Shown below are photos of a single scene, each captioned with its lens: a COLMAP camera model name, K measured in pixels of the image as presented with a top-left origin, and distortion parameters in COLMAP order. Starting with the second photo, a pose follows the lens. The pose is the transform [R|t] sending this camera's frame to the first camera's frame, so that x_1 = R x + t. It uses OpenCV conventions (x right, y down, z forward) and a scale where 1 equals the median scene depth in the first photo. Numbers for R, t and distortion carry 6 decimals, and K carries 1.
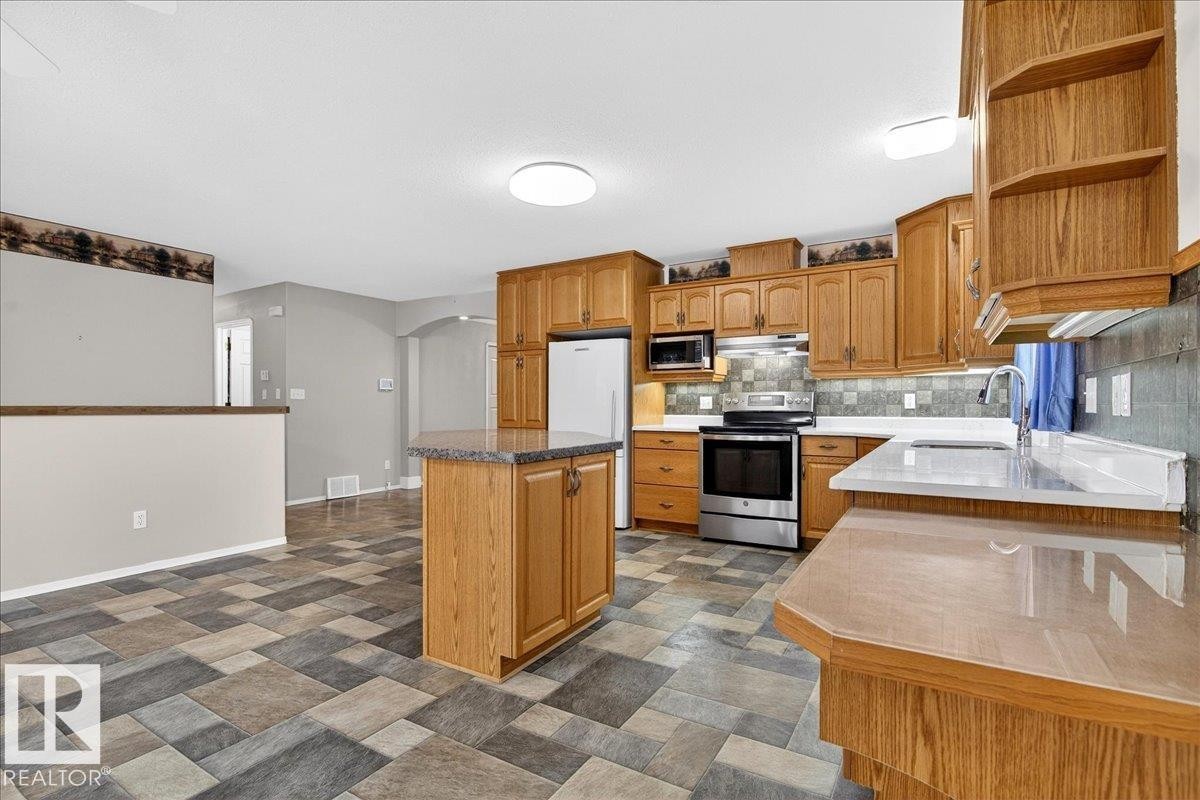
lens RADIAL K [[570.5, 0, 577.9], [0, 570.5, 405.1], [0, 0, 1]] dist [-0.022624, -0.002671]
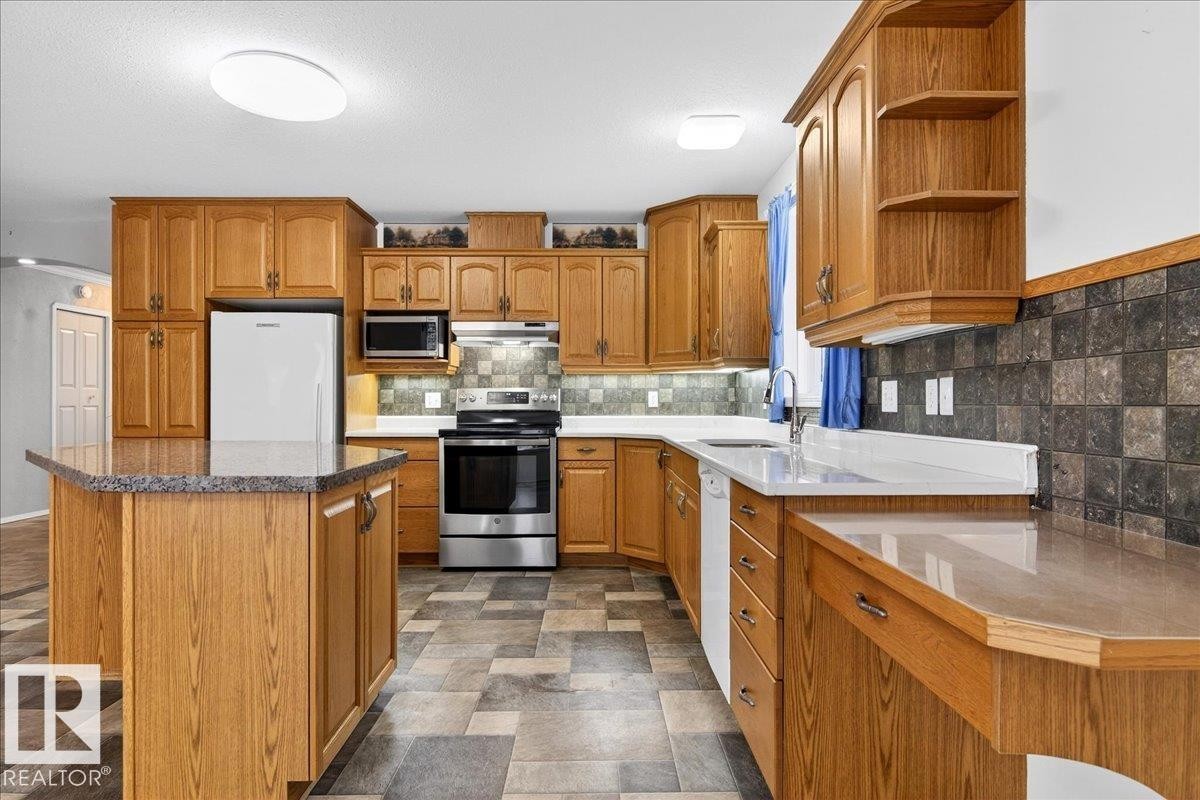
lens RADIAL K [[690.9, 0, 598.5], [0, 690.9, 399.7], [0, 0, 1]] dist [-0.023575, 0.005366]
pose [[0.839320, 0.002895, 0.543630, -0.138652], [-0.001329, 0.999994, -0.003273, -0.002235], [-0.543636, 0.002024, 0.839319, 0.066960]]
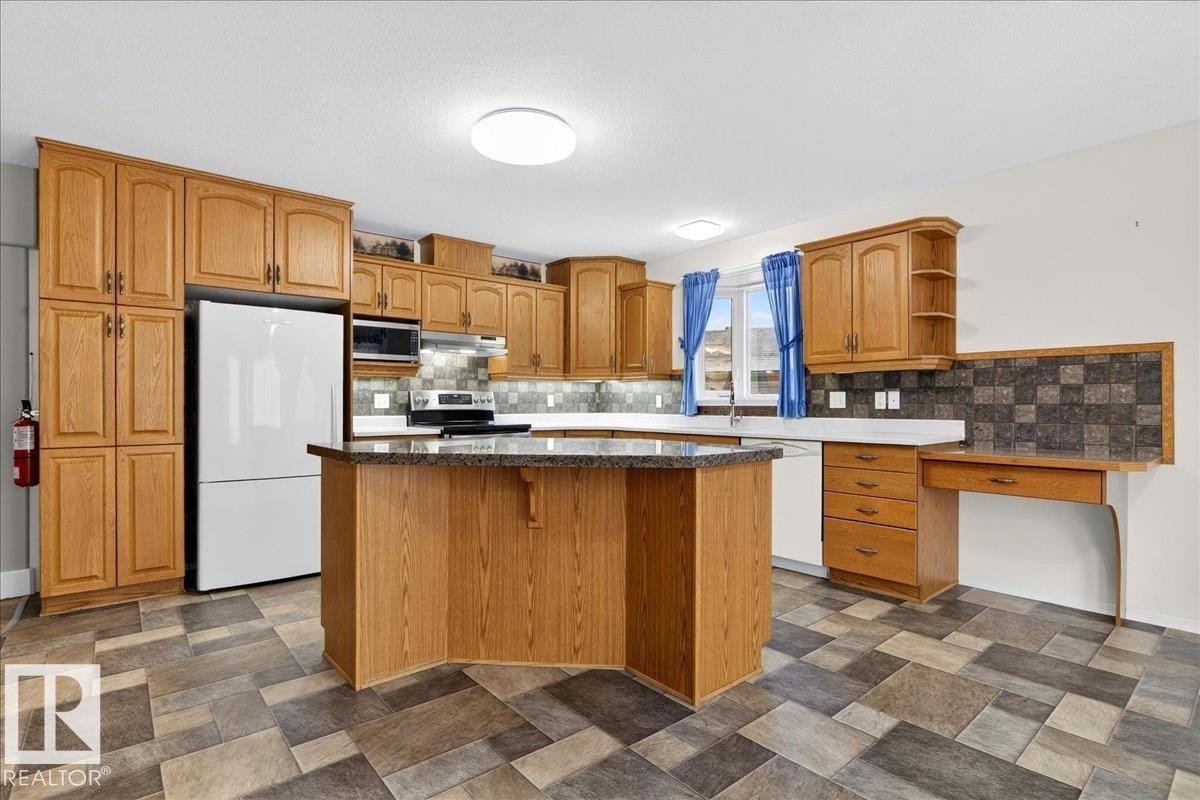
lens RADIAL K [[601.9, 0, 614.8], [0, 601.9, 404.6], [0, 0, 1]] dist [-0.012011, 0.001696]
pose [[0.279539, -0.002440, 0.960131, -0.695115], [-0.000871, 0.999996, 0.002795, -0.001980], [-0.960134, -0.001618, 0.279536, 0.518443]]
